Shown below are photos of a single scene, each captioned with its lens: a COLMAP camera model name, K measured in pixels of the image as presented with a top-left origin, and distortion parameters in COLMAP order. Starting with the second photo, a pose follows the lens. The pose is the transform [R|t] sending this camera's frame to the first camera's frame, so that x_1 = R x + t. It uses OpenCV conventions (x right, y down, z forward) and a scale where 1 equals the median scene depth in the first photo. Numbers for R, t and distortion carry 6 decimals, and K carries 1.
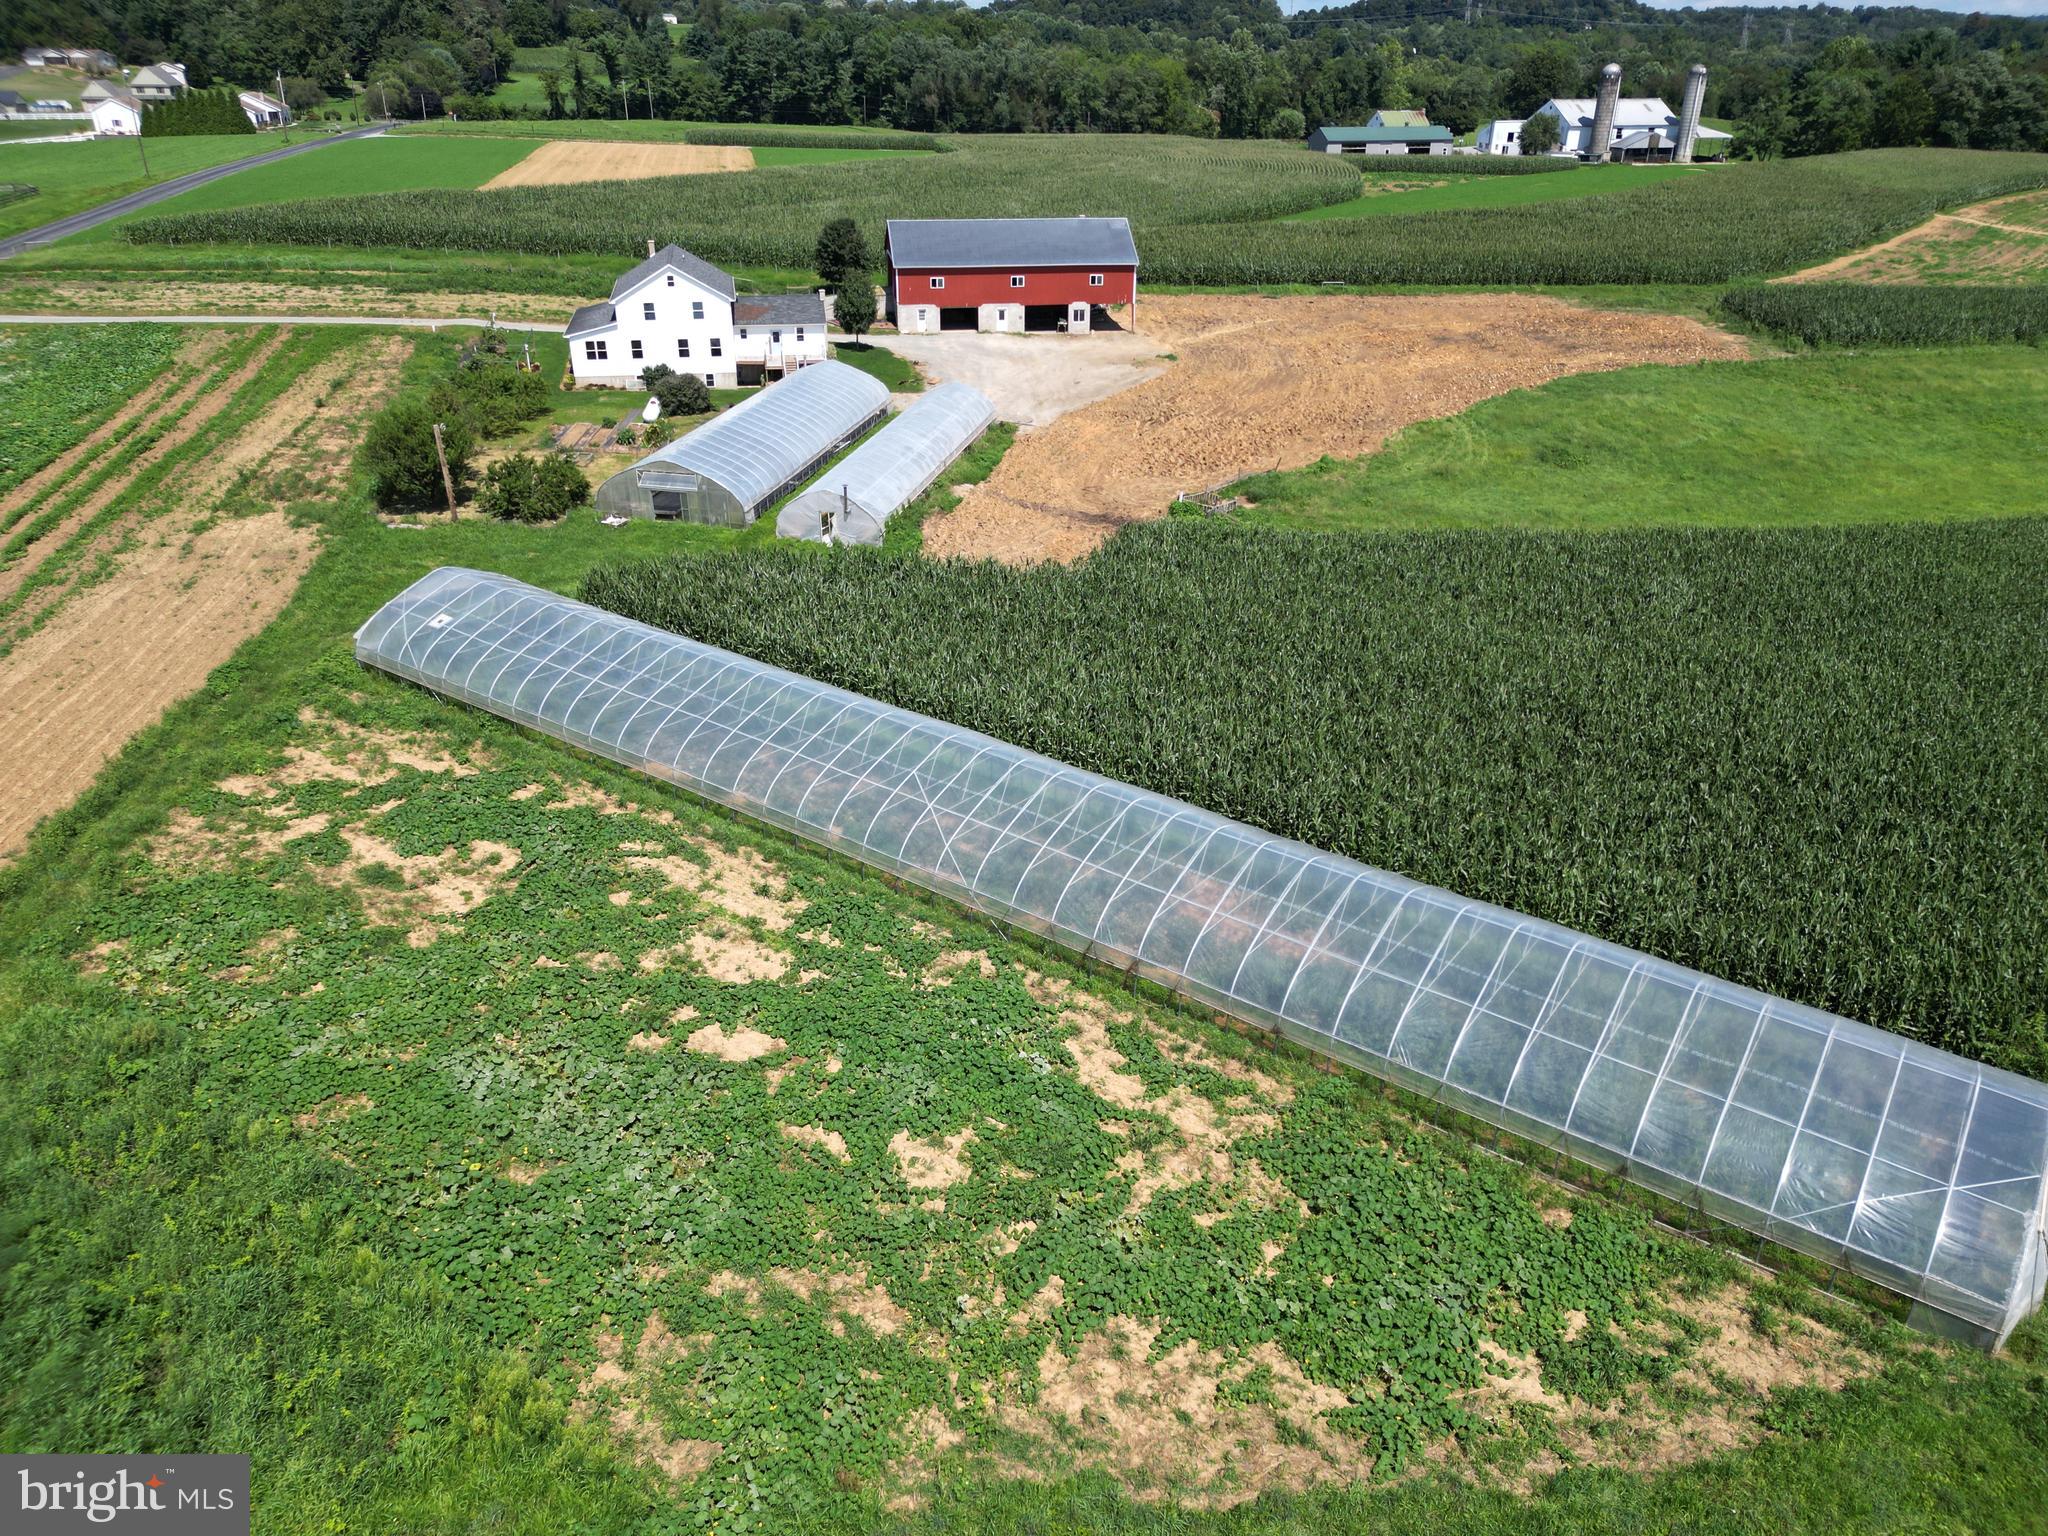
lens RADIAL K [[1440.8, 0, 1024.0], [0, 1440.8, 768.0], [0, 0, 1]] dist [0.054715, -0.039740]
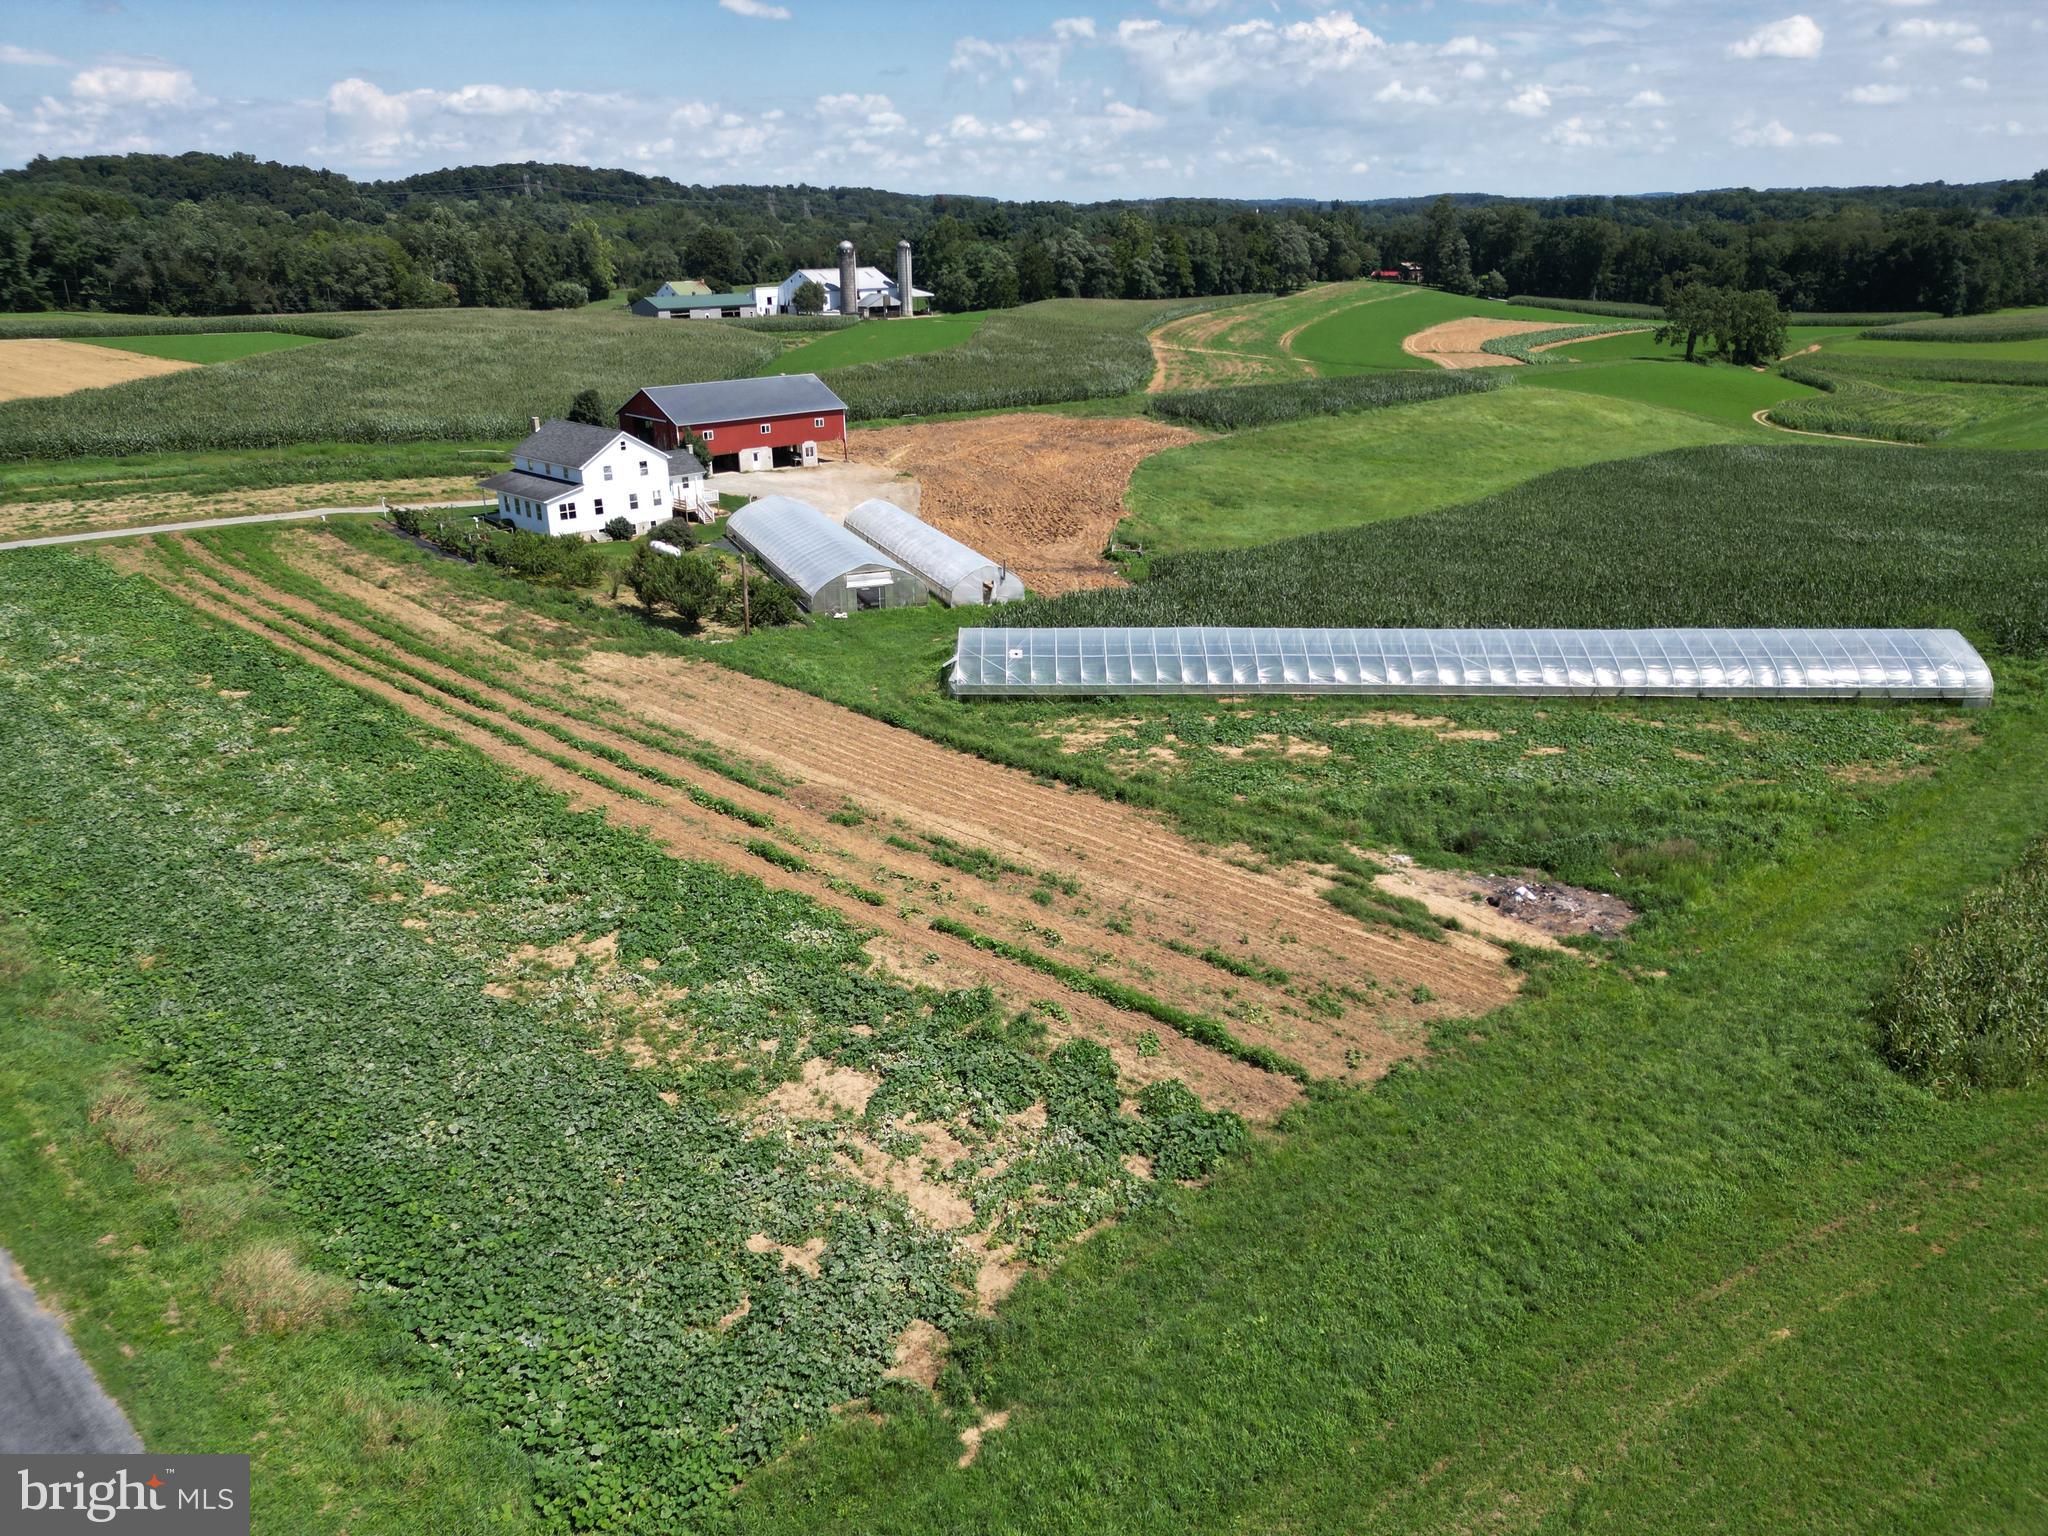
lens RADIAL K [[1429.7, 0, 1024.0], [0, 1429.7, 768.0], [0, 0, 1]] dist [0.095728, -0.098928]
pose [[0.813586, -0.216665, 0.539569, -0.533960], [0.267012, 0.963566, -0.015690, 0.014847], [-0.516510, 0.156837, 0.841795, -0.083083]]
